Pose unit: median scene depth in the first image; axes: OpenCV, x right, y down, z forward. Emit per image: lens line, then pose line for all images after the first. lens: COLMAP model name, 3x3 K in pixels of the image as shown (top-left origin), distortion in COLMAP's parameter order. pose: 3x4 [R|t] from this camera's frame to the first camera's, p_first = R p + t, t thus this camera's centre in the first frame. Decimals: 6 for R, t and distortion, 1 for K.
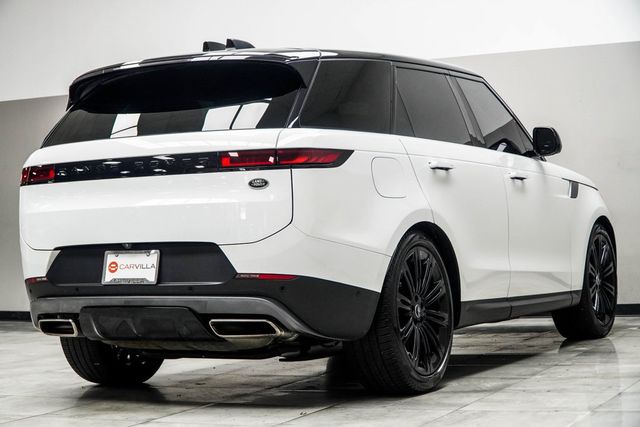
lens RADIAL K [[1193.6, 0, 319.8], [0, 1193.6, 211.1], [0, 0, 1]] dist [-0.085583, 0.000000]
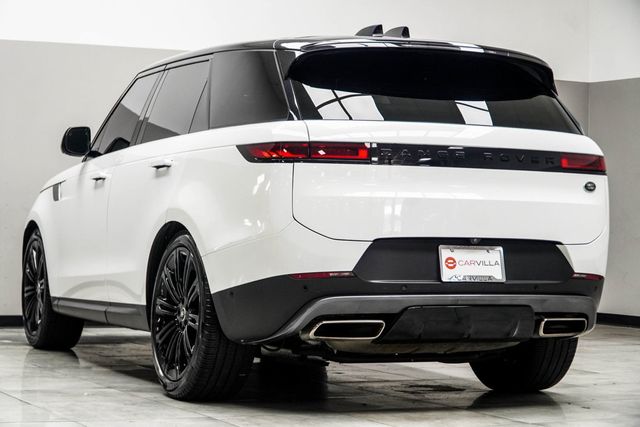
lens RADIAL K [[1186.4, 0, 318.6], [0, 1186.4, 217.2], [0, 0, 1]] dist [0.151754, 0.000000]
pose [[0.665168, 0.054789, 0.744681, -0.933386], [-0.054093, 0.998220, -0.025125, 0.040317], [-0.744732, -0.023570, 0.666948, 0.460779]]
